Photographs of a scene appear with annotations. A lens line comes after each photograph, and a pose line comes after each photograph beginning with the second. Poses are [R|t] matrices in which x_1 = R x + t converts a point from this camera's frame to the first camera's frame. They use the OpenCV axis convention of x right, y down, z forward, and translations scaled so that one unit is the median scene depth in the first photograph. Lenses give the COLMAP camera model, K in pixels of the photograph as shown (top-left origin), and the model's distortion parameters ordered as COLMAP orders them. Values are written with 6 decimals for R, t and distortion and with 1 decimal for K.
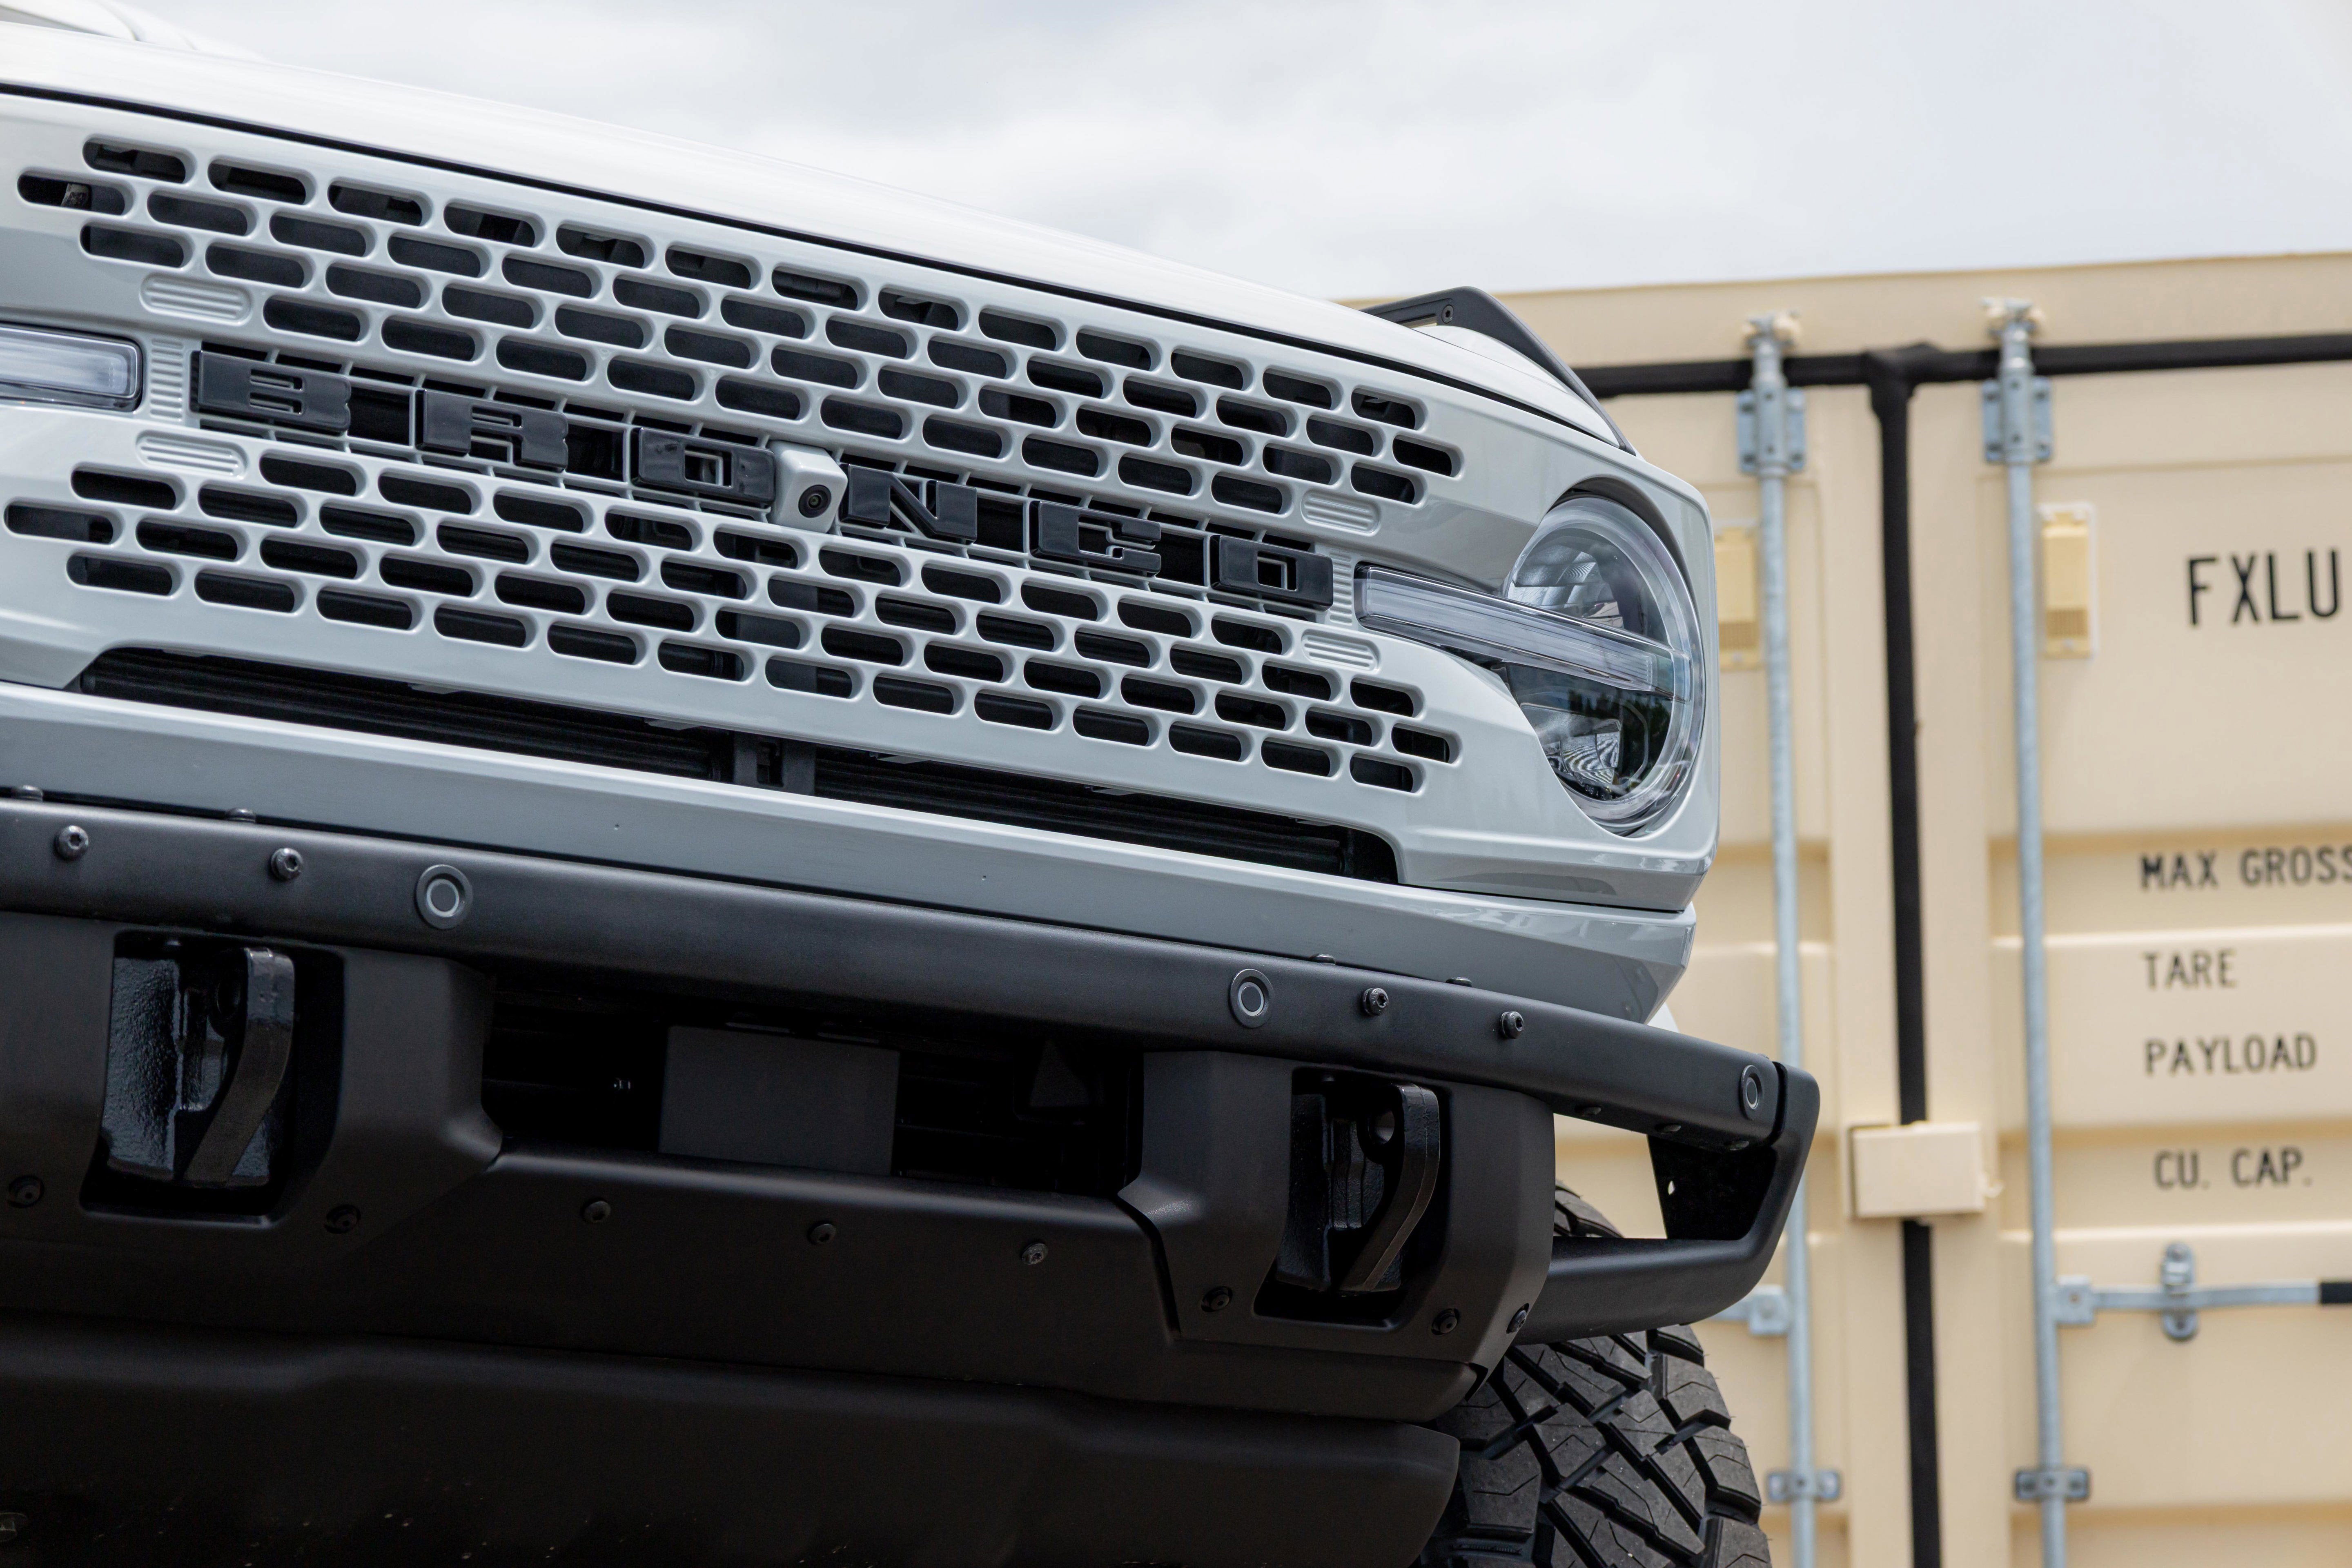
lens RADIAL K [[6671.9, 0, 1182.4], [0, 6671.9, 859.1], [0, 0, 1]] dist [0.005721, -0.624253]
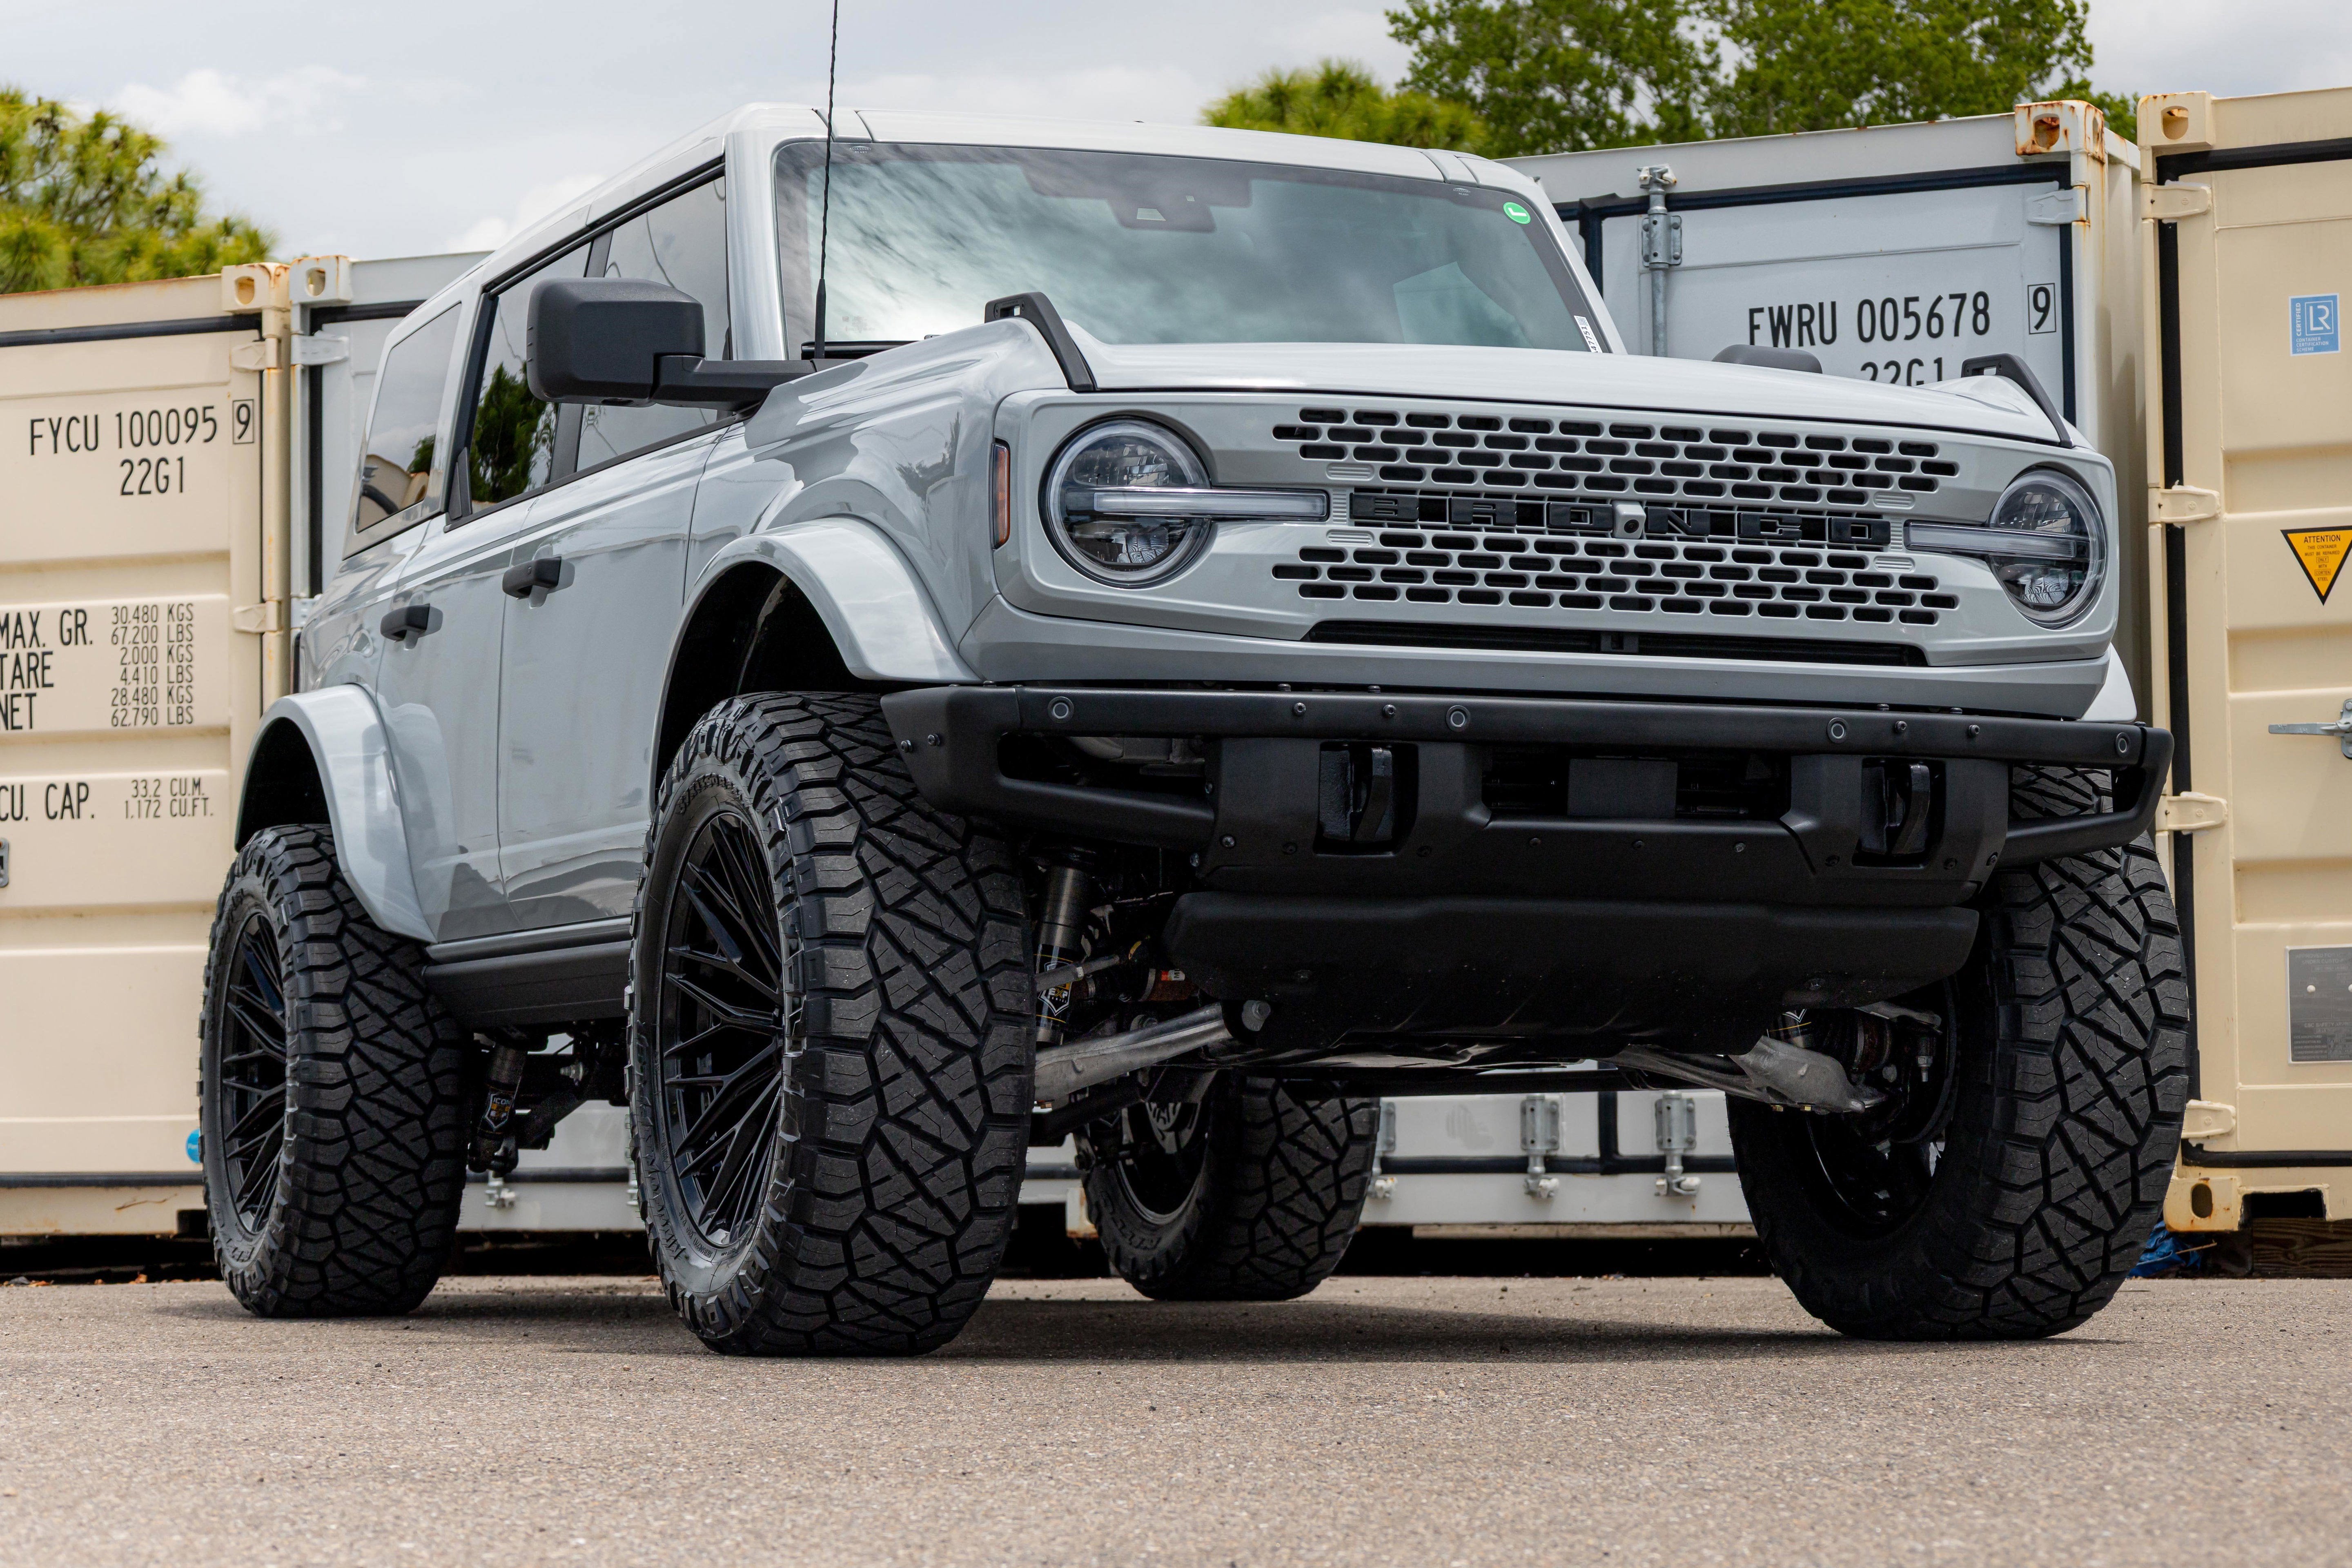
lens RADIAL K [[5563.8, 0, 1256.9], [0, 5563.8, 924.8], [0, 0, 1]] dist [-0.013936, 0.023175]
pose [[0.961128, -0.015776, -0.275651, 0.339661], [0.052088, 0.990799, 0.124913, -0.159833], [0.271144, -0.134415, 0.953107, -0.865864]]
